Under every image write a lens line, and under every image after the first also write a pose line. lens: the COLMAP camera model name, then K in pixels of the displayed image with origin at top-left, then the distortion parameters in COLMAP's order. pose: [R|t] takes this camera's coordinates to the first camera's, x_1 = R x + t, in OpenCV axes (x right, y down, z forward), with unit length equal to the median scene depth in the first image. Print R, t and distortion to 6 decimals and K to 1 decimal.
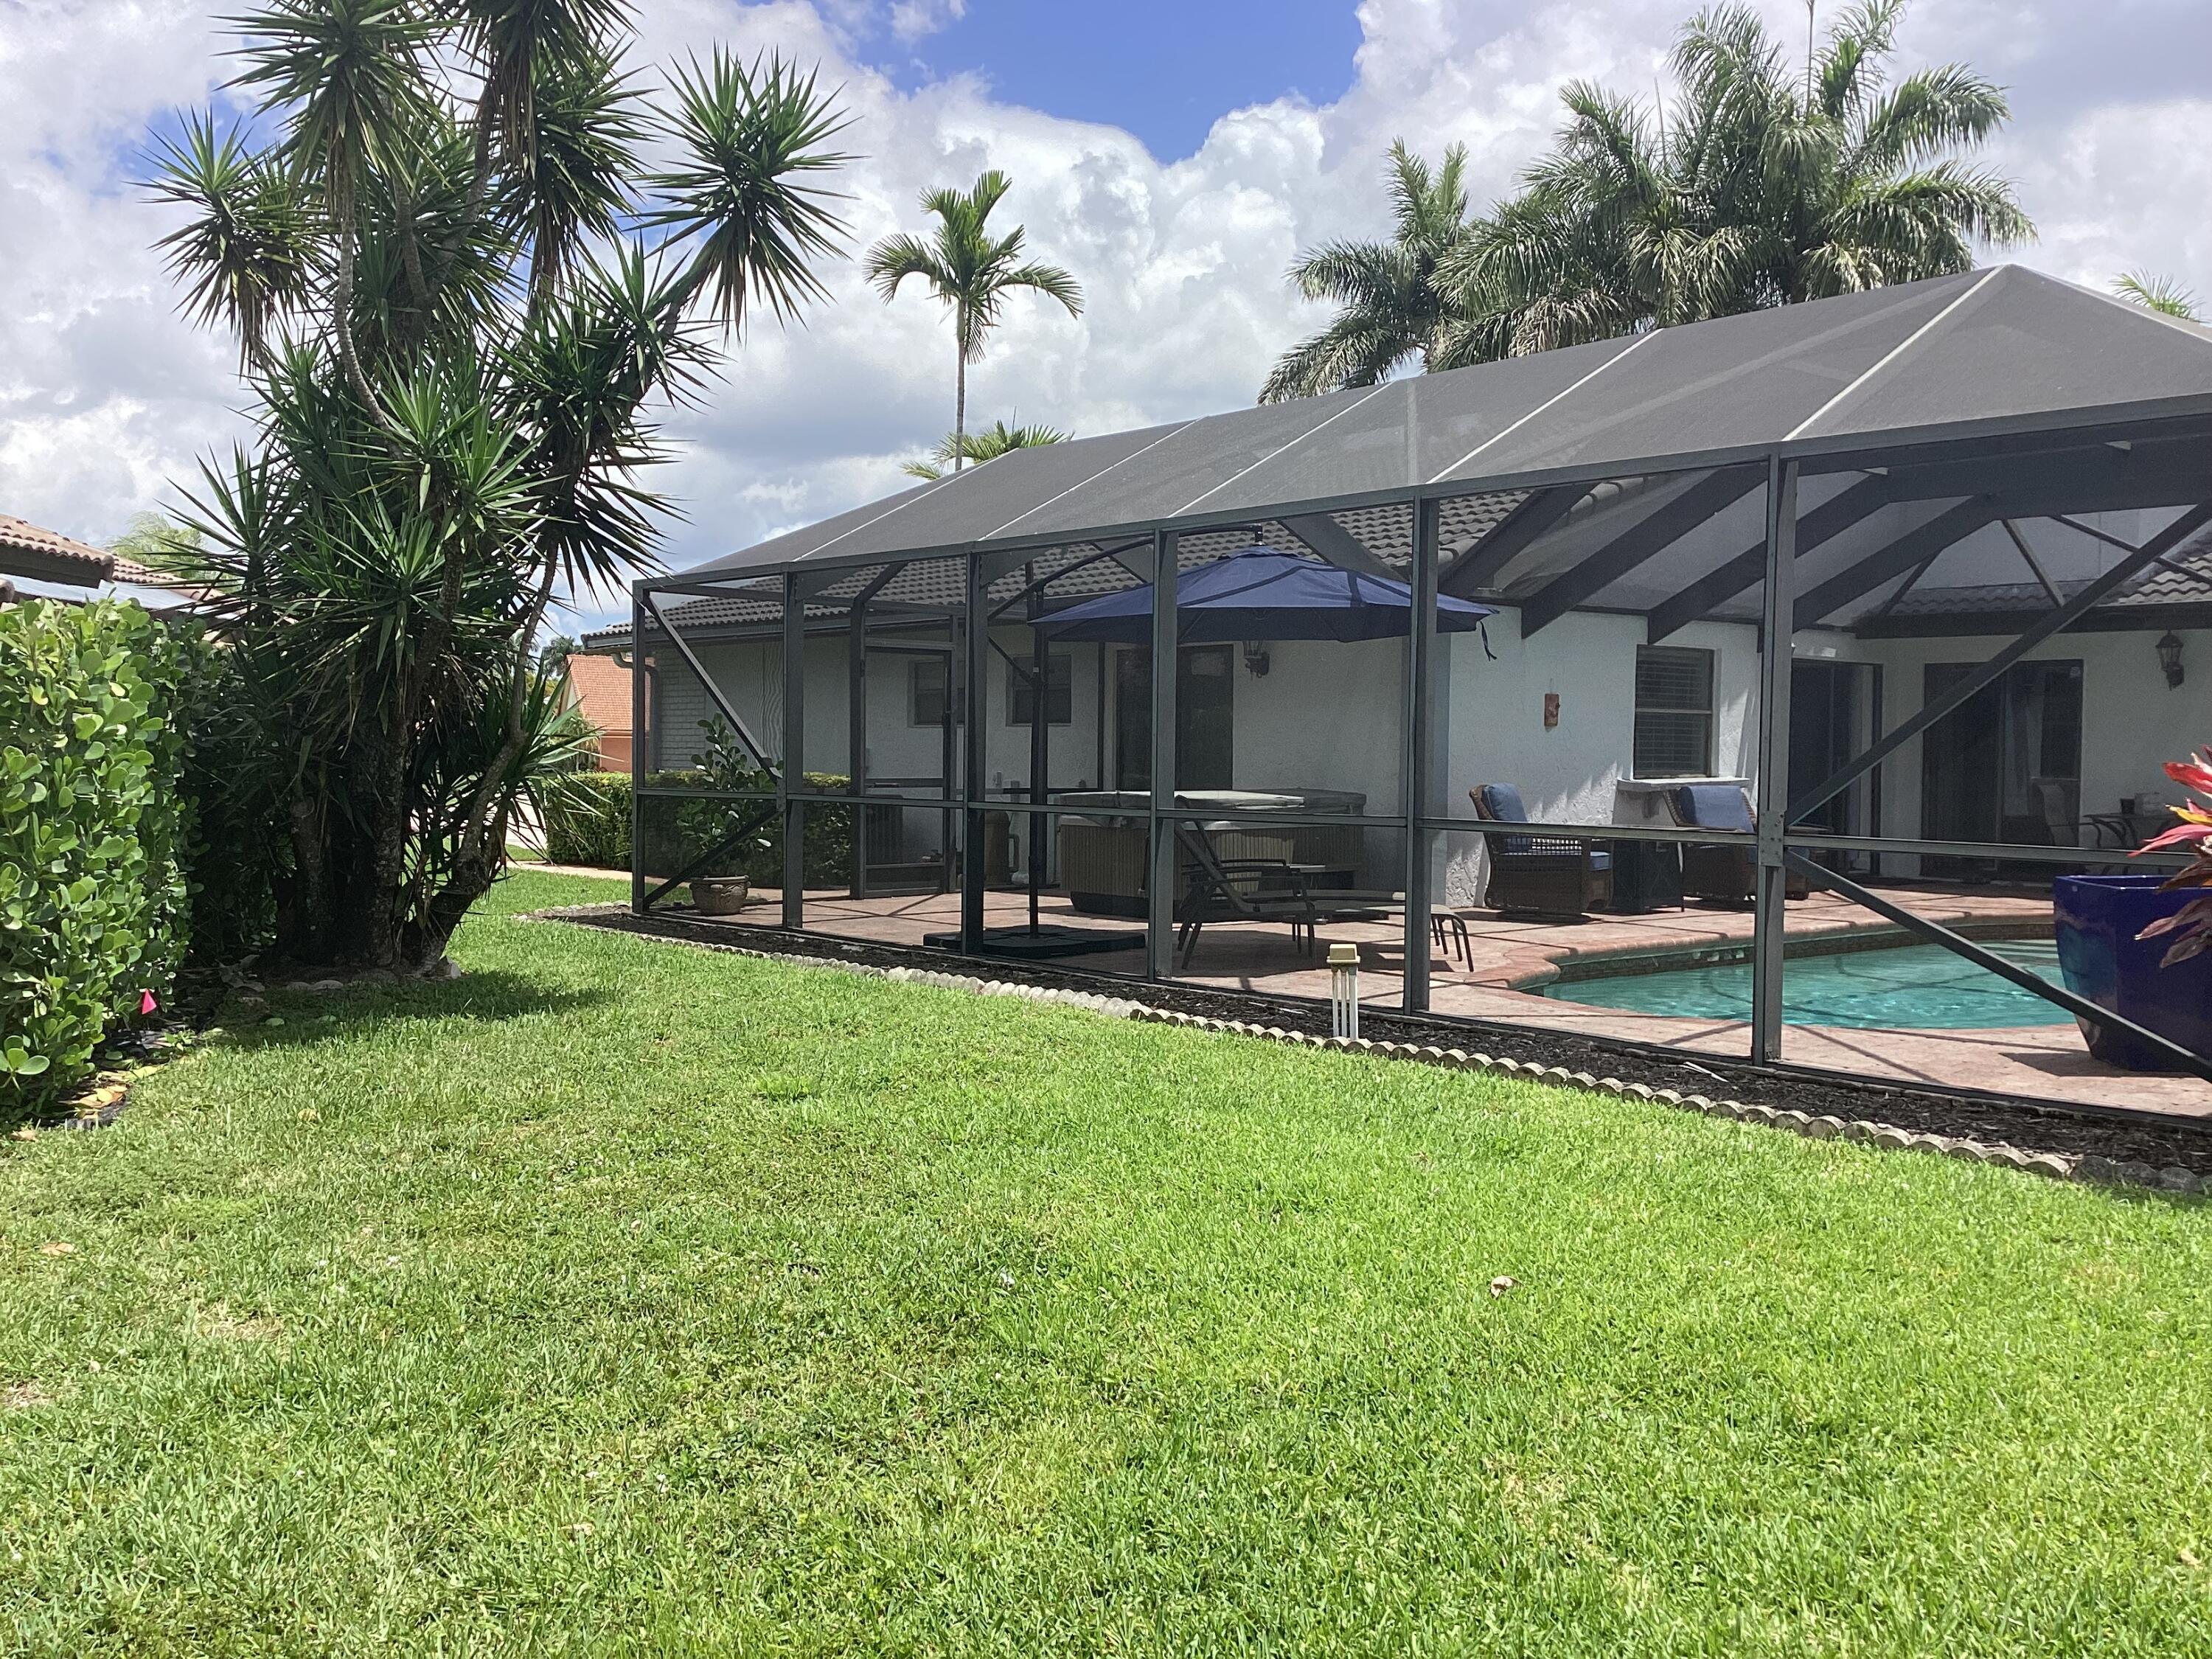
lens RADIAL K [[2010.1, 0, 1106.0], [0, 2010.1, 829.5], [0, 0, 1]] dist [0.123654, -0.252386]
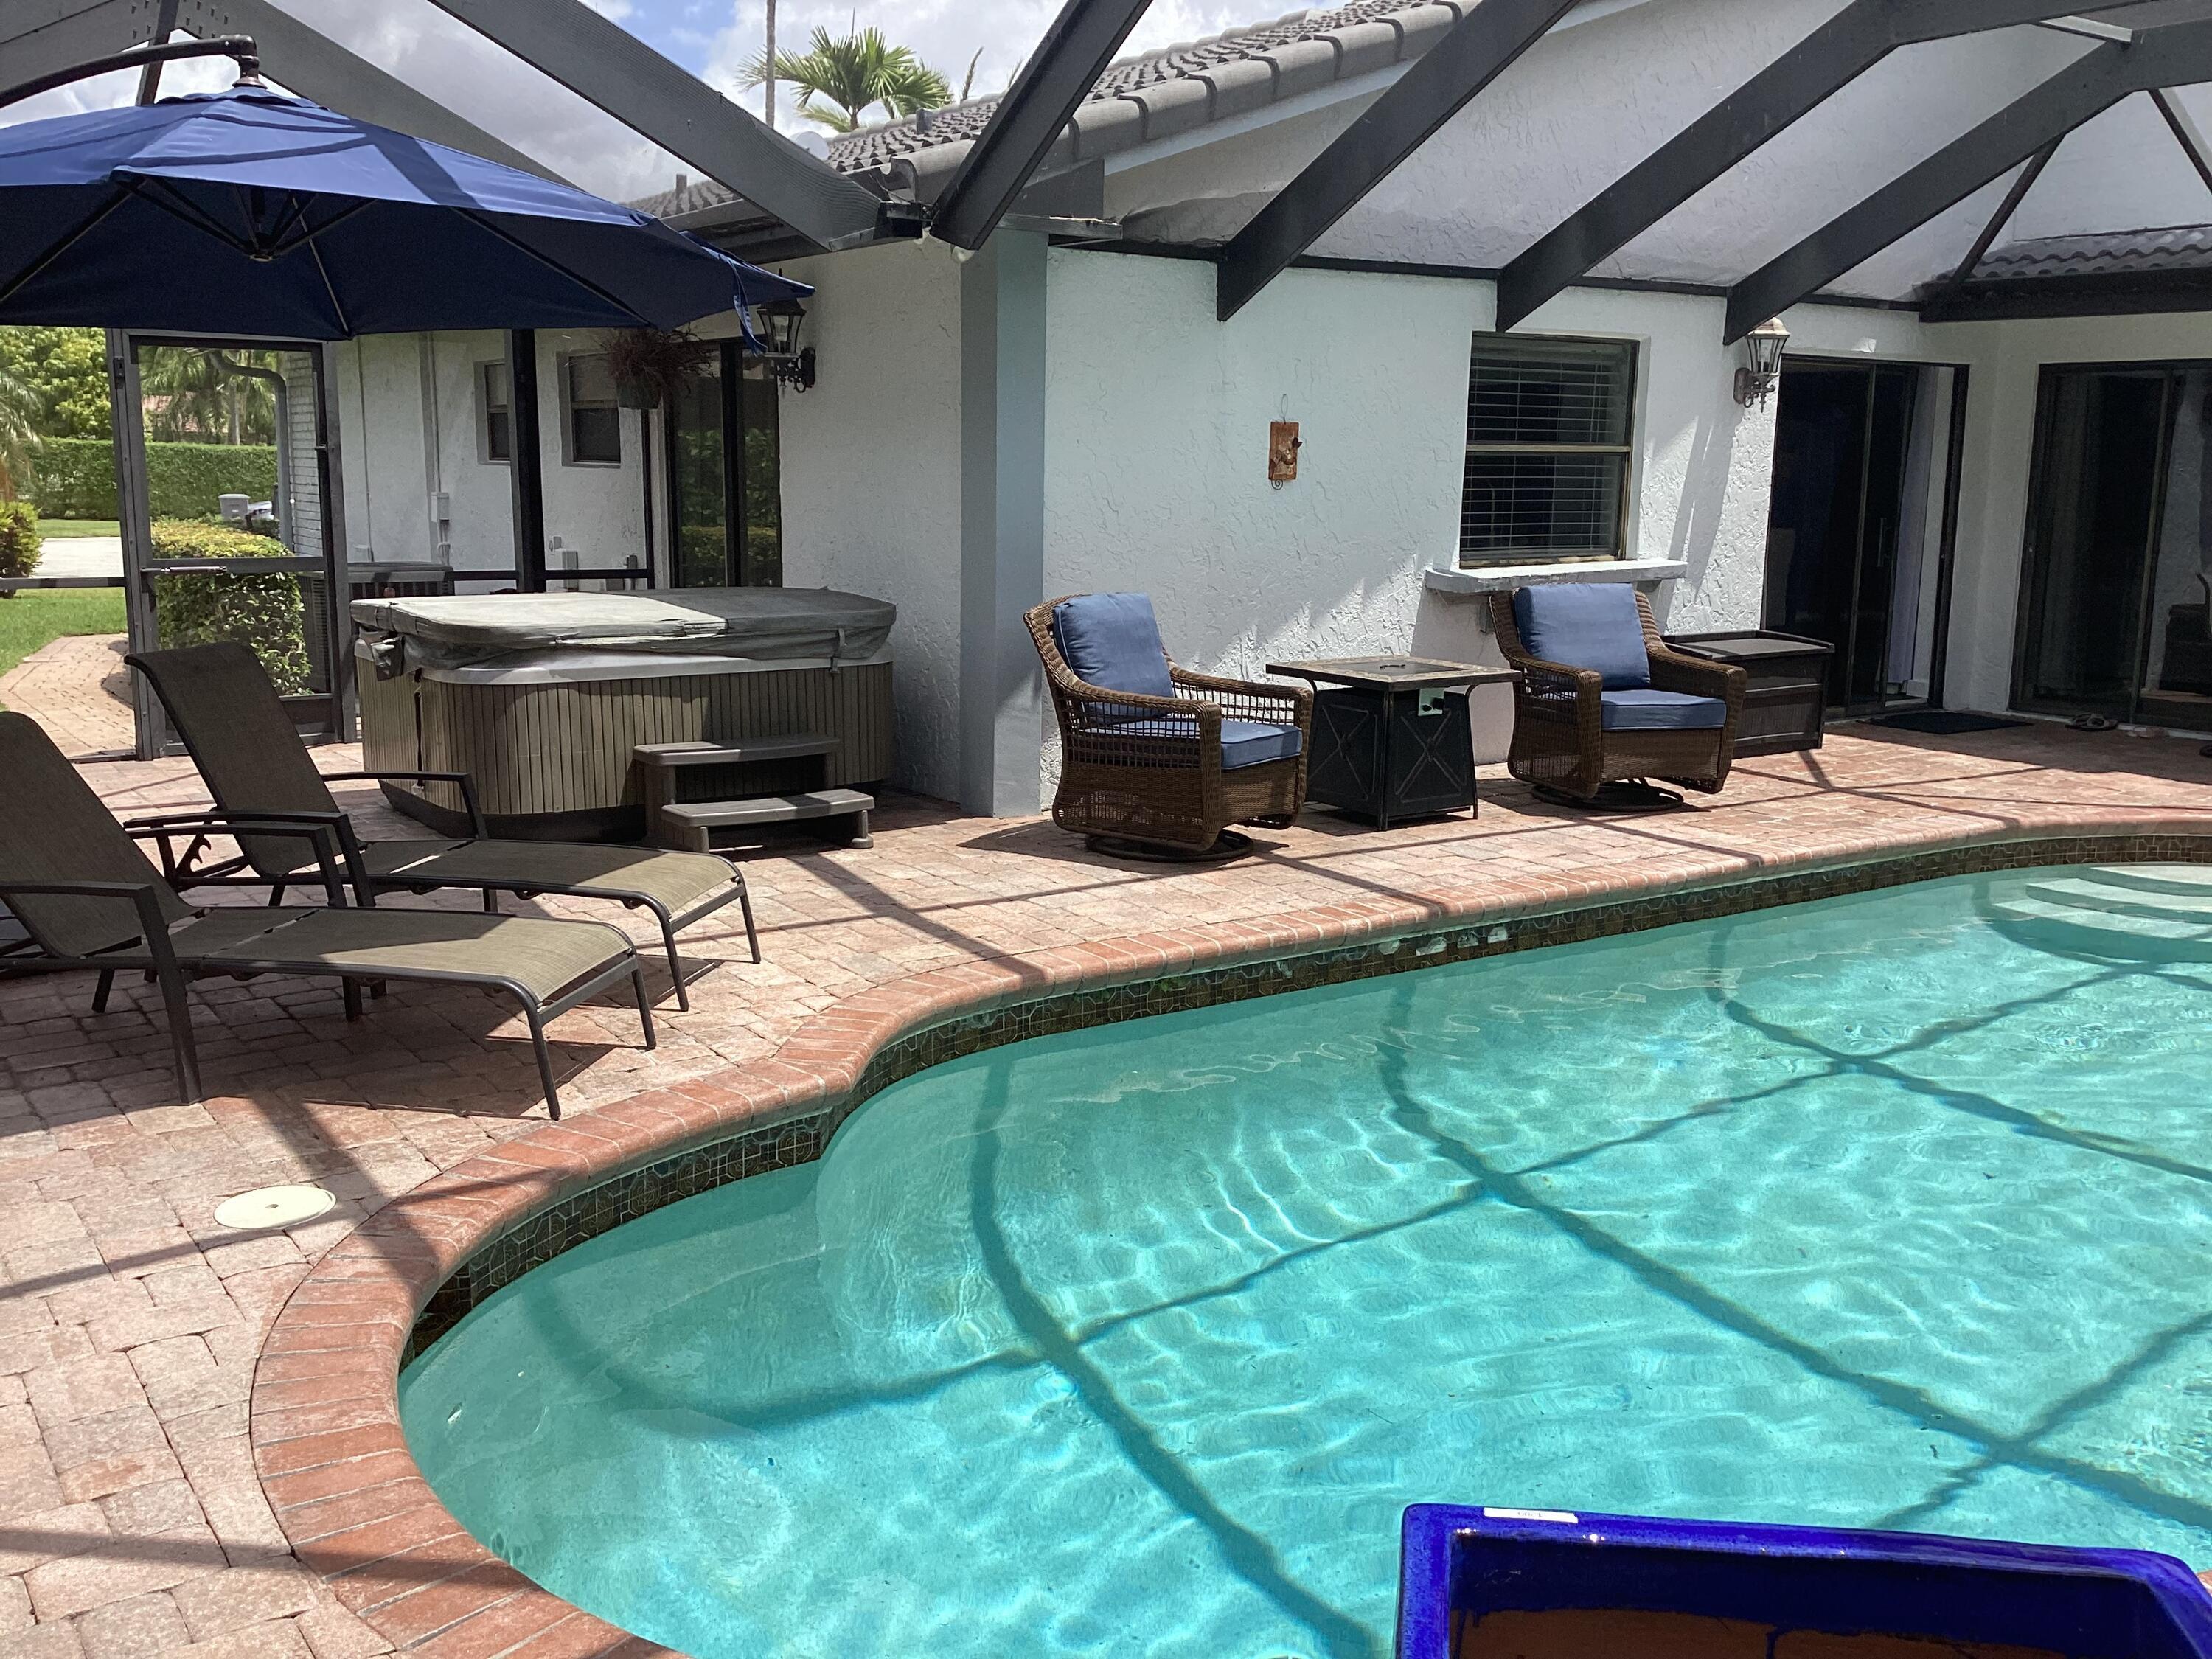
lens RADIAL K [[2010.1, 0, 1106.0], [0, 2010.1, 829.5], [0, 0, 1]] dist [0.123654, -0.252386]
pose [[0.992987, 0.023816, -0.115798, 0.223373], [-0.007107, 0.989751, 0.142624, -0.032270], [0.118008, -0.140800, 0.982980, 0.394569]]
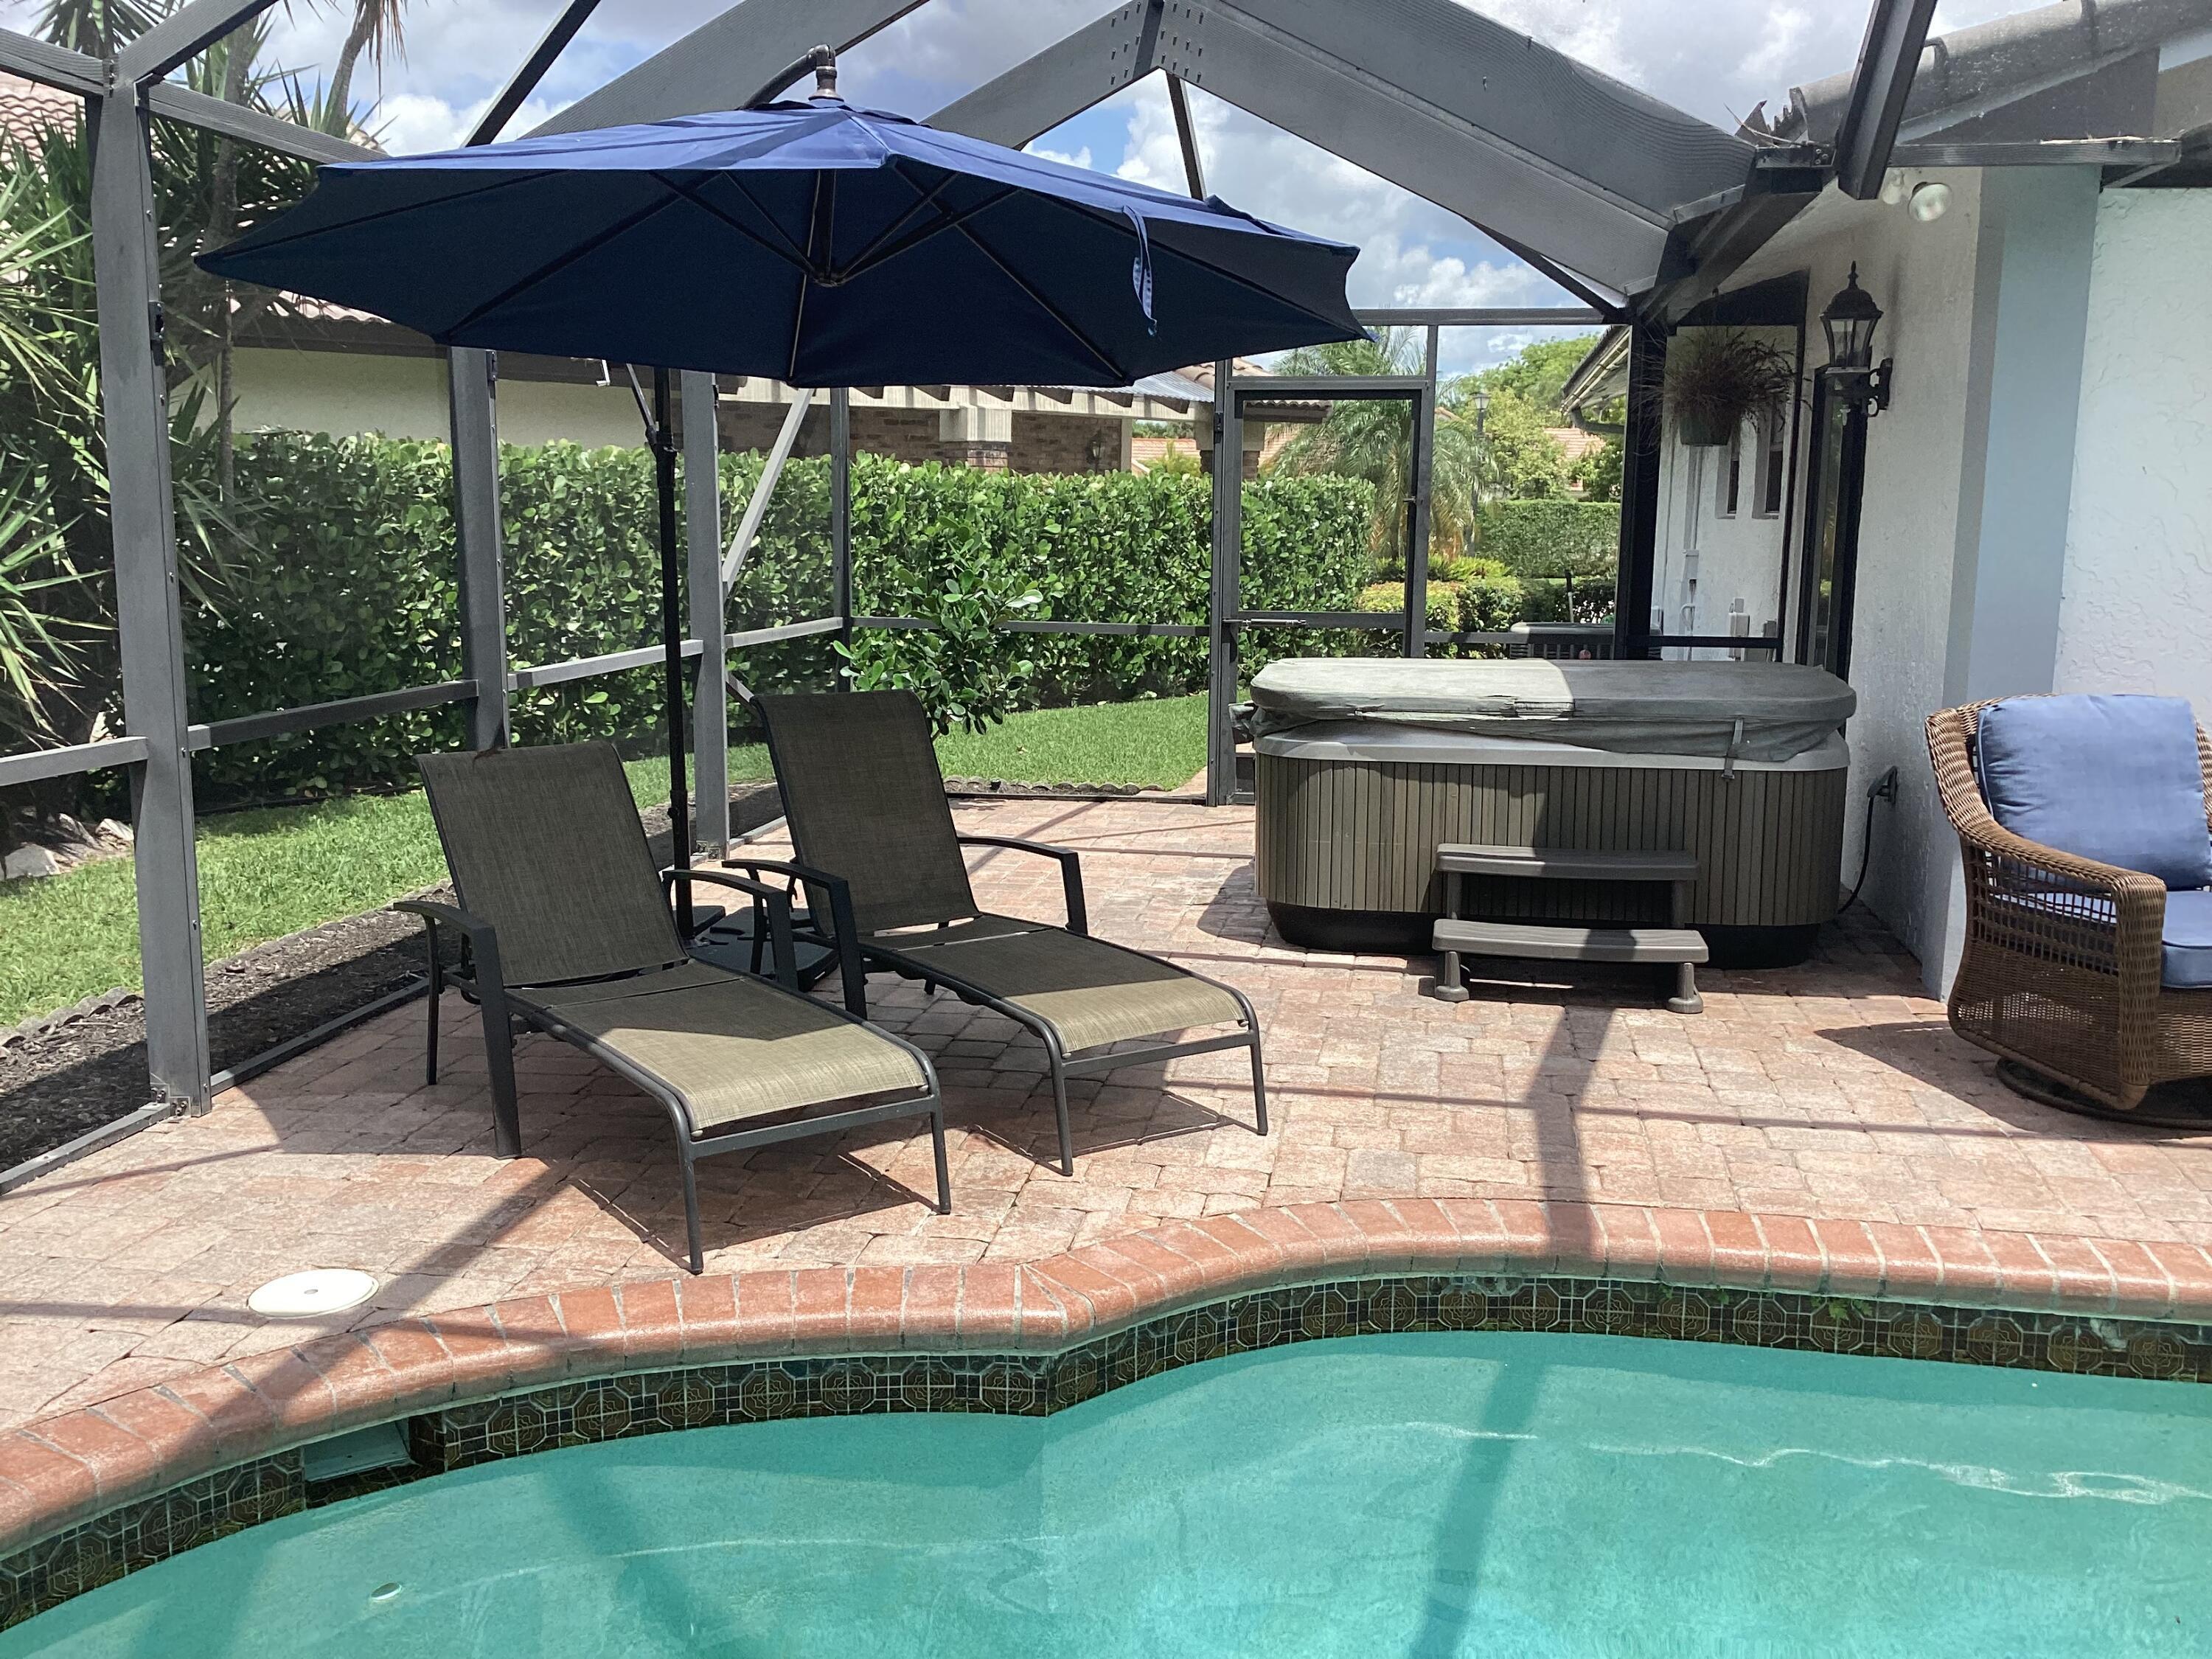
lens RADIAL K [[2010.1, 0, 1106.0], [0, 2010.1, 829.5], [0, 0, 1]] dist [0.123654, -0.252386]
pose [[0.620422, 0.122585, -0.774628, 0.318543], [-0.034180, 0.990997, 0.129449, -0.034715], [0.783523, -0.053836, 0.619027, 0.547118]]
